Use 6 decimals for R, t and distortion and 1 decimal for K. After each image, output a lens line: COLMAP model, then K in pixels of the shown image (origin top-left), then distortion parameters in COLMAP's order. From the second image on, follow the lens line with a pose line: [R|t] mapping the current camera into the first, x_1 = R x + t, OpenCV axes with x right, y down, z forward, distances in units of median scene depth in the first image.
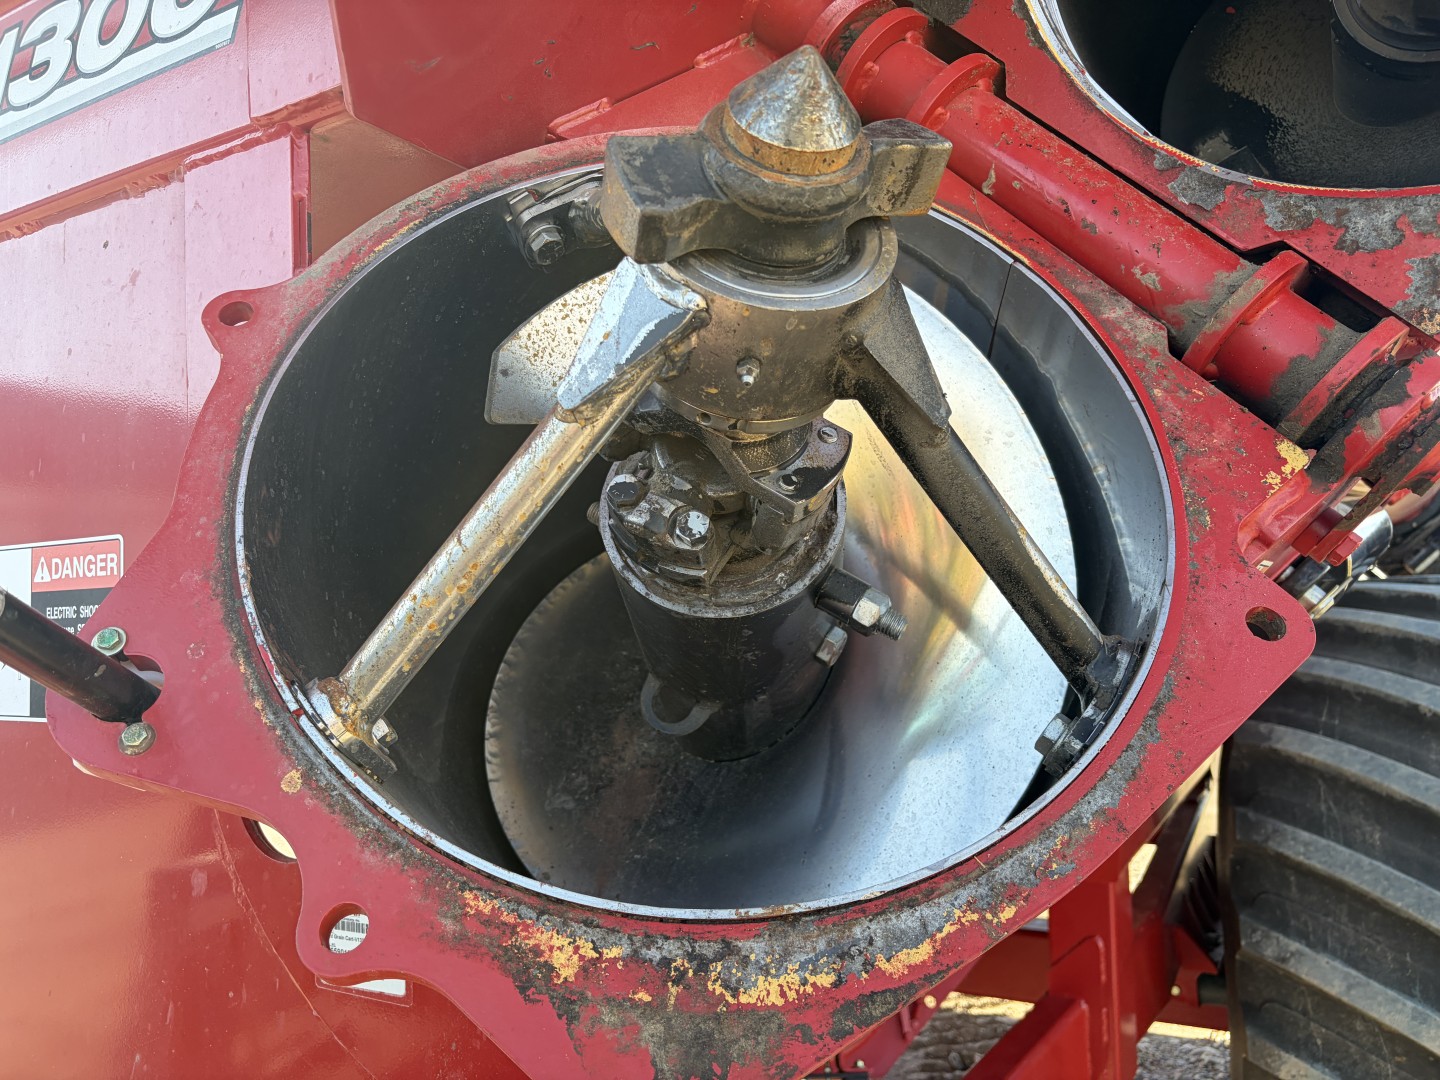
lens RADIAL K [[1101.9, 0, 717.9], [0, 1101.9, 534.6], [0, 0, 1]] dist [0.008276, -0.002917]
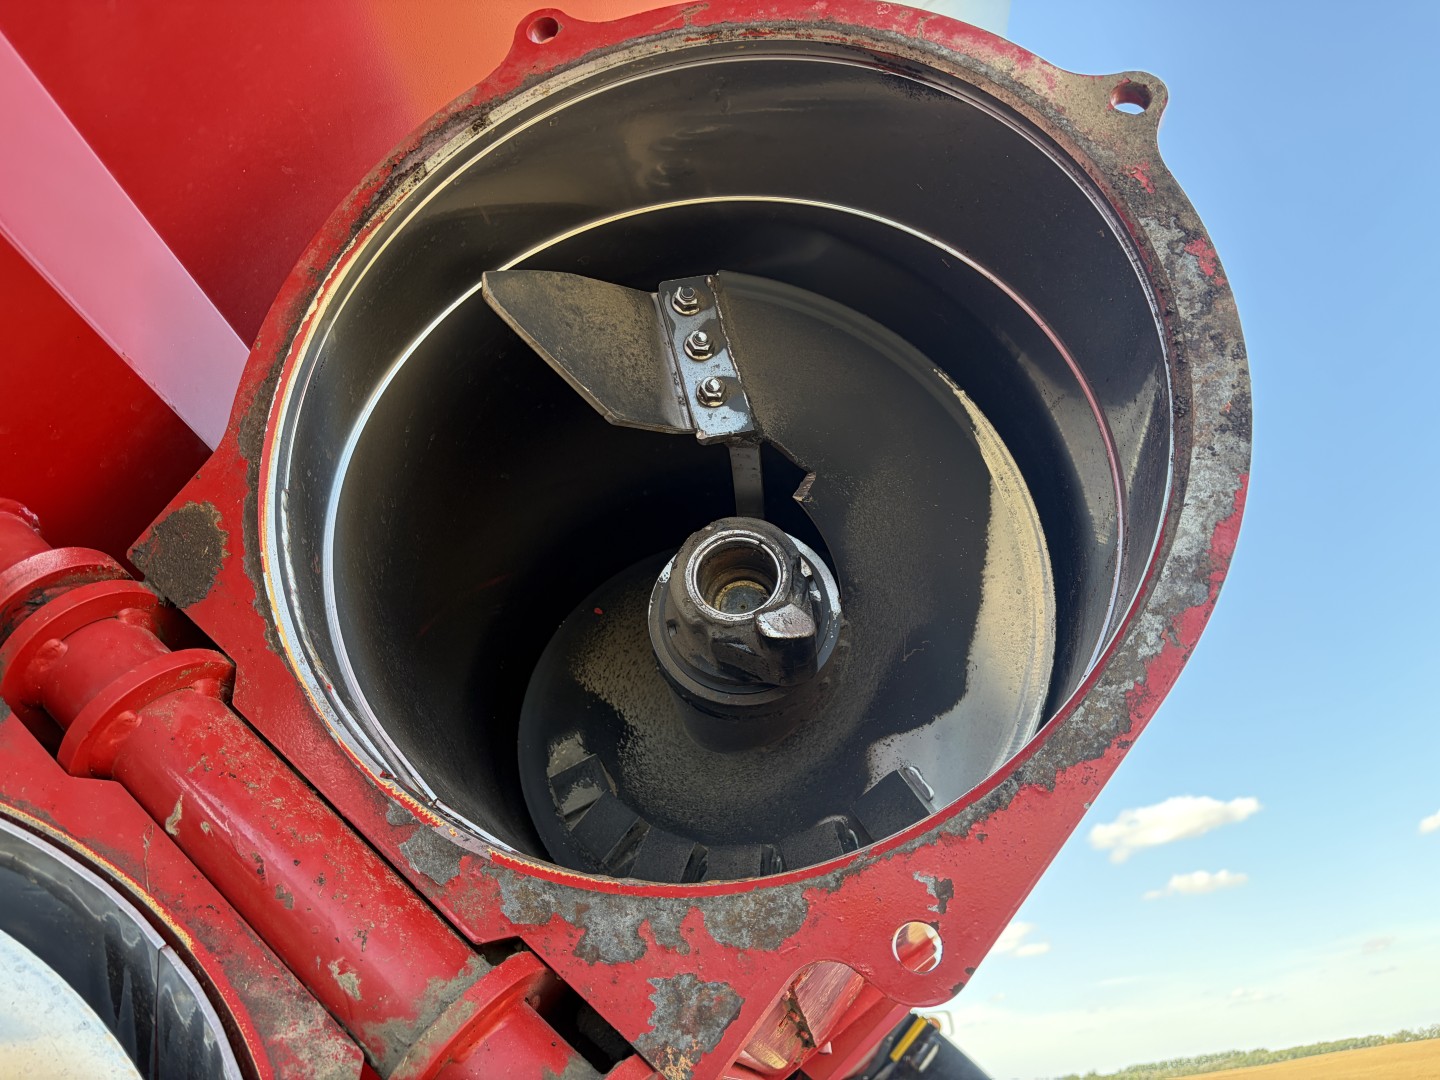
lens RADIAL K [[1101.9, 0, 717.9], [0, 1101.9, 534.6], [0, 0, 1]] dist [0.008276, -0.002917]
pose [[0.911179, 0.159293, 0.379973, 0.288212], [0.019690, 0.904349, -0.426339, -0.182086], [-0.411541, 0.395953, 0.820887, 0.179660]]
